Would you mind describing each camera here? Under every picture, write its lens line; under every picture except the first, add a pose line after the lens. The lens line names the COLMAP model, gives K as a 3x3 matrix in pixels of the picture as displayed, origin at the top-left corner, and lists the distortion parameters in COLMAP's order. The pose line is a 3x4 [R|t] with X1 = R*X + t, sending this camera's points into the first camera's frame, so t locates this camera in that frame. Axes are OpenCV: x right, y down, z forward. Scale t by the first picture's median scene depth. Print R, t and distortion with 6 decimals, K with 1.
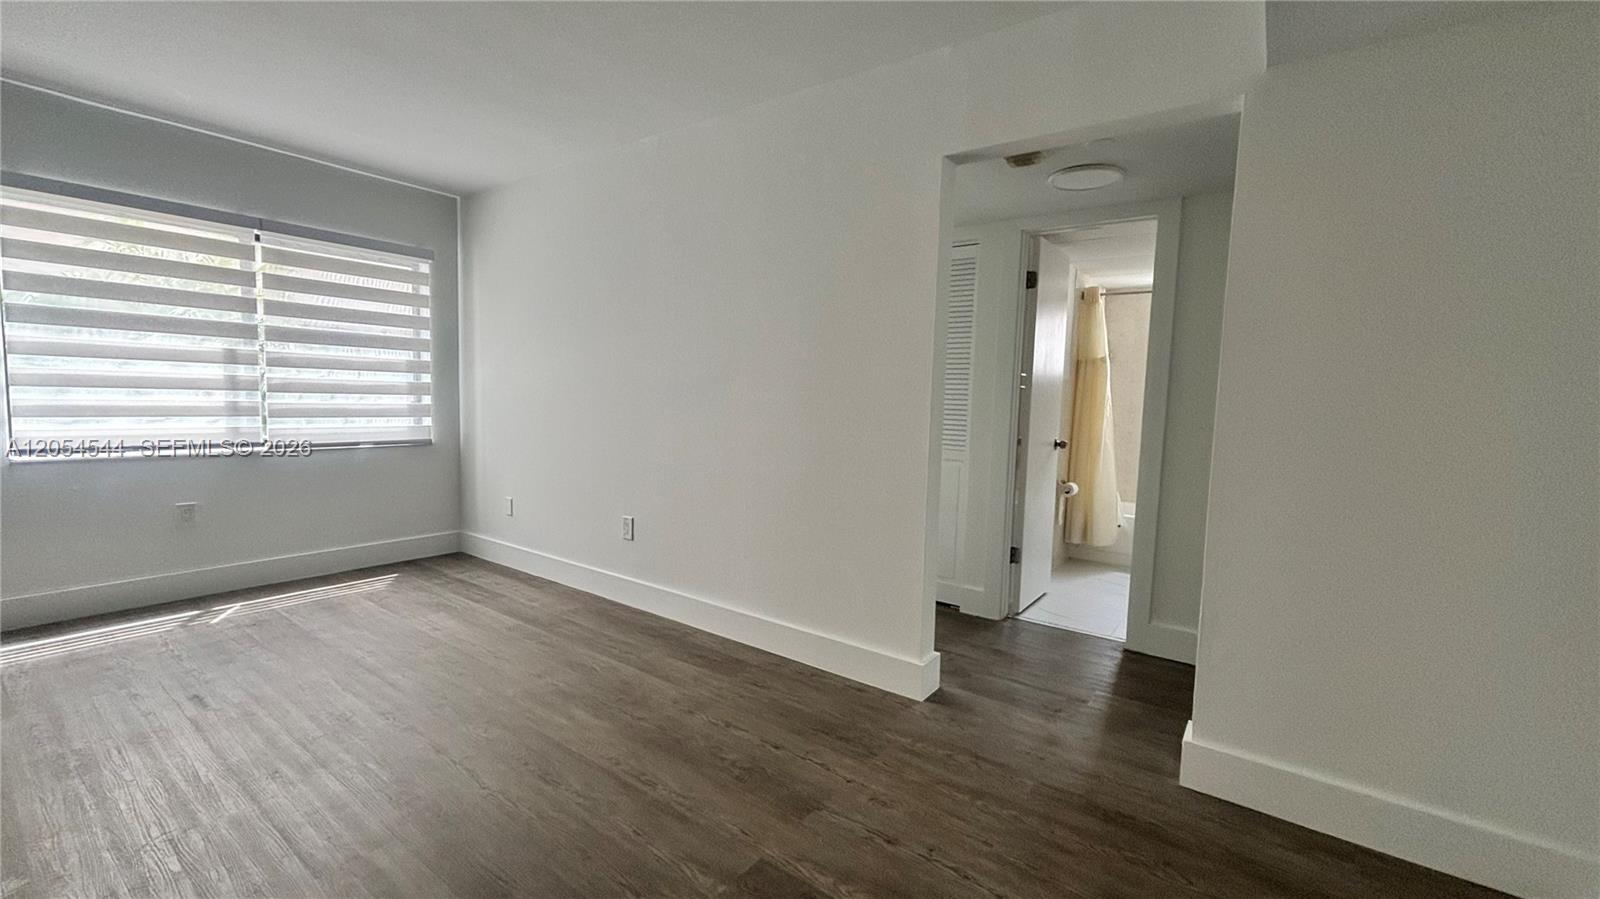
lens RADIAL K [[652.8, 0, 802.9], [0, 652.8, 449.6], [0, 0, 1]] dist [0.002364, -0.000072]
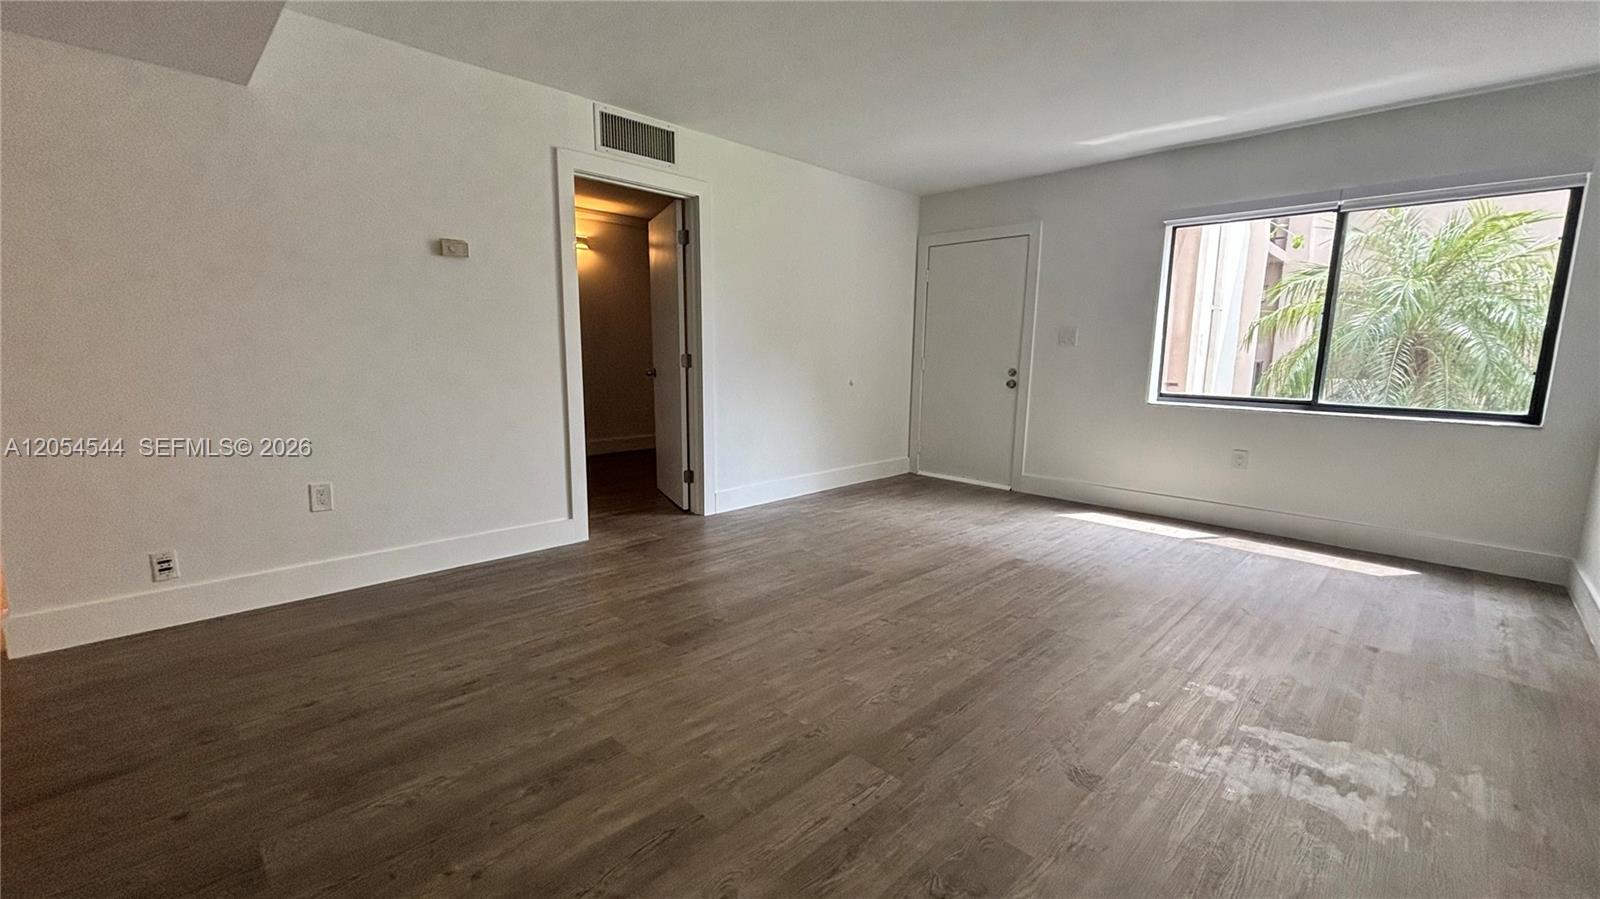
lens RADIAL K [[652.8, 0, 802.9], [0, 652.8, 449.6], [0, 0, 1]] dist [0.002364, -0.000072]
pose [[-0.158741, 0.126705, -0.979156, 0.404763], [-0.101583, 0.984372, 0.143849, -0.011996], [0.982081, 0.122300, -0.143389, 0.387846]]
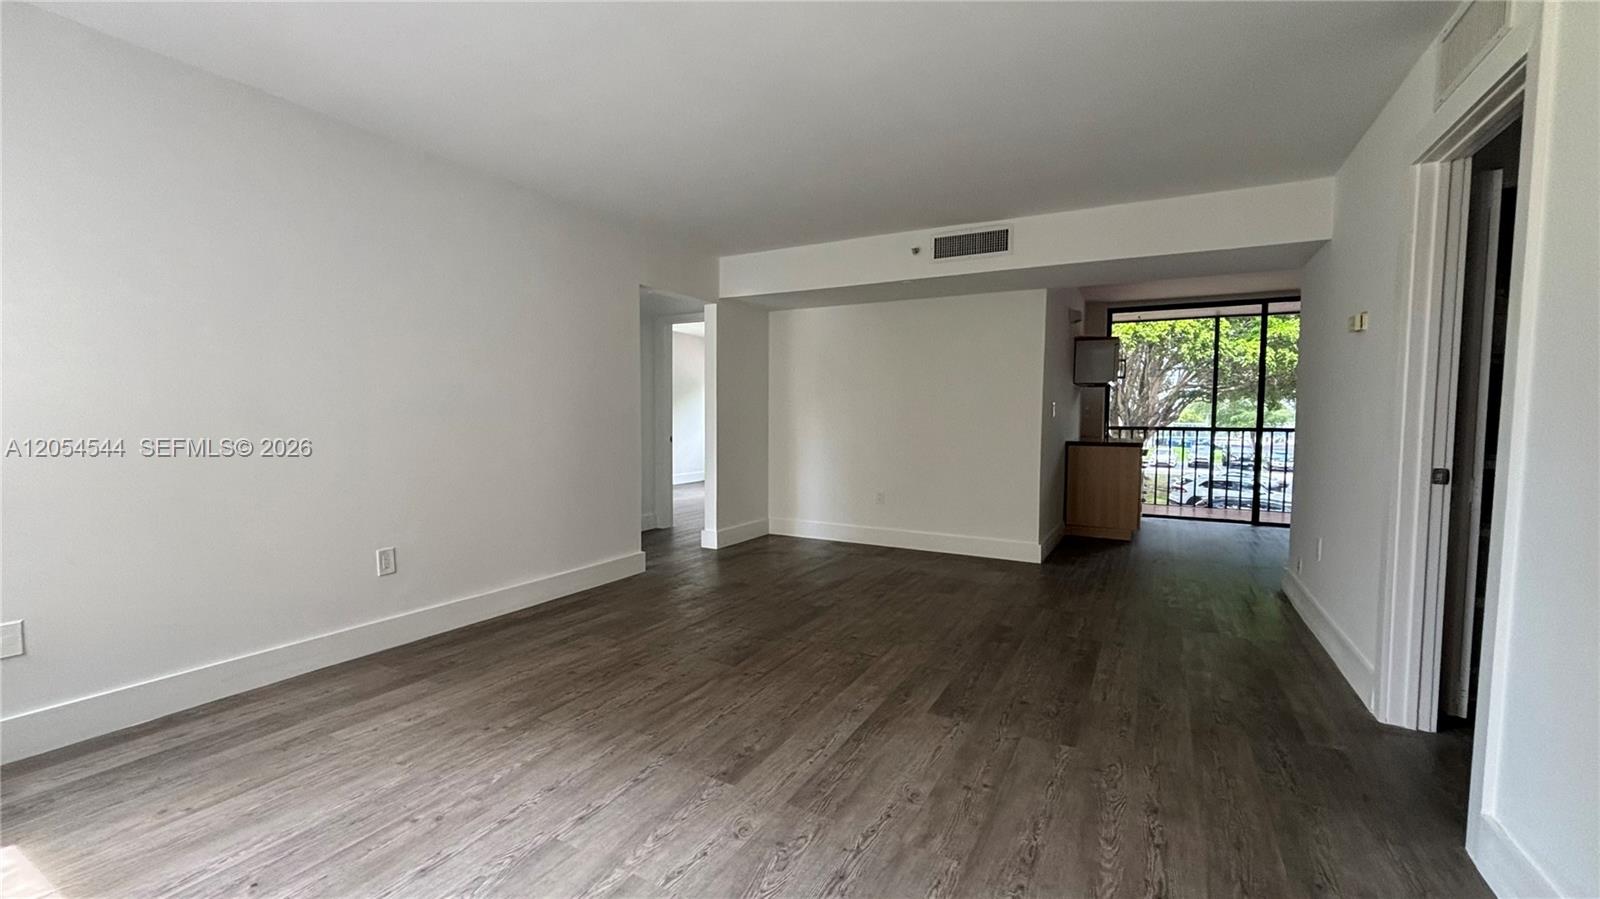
lens RADIAL K [[652.8, 0, 802.9], [0, 652.8, 449.6], [0, 0, 1]] dist [0.002364, -0.000072]
pose [[-0.124147, -0.083527, 0.988742, -1.336202], [0.073816, 0.992912, 0.093147, -0.080503], [-0.989514, 0.084549, -0.117102, 0.588161]]
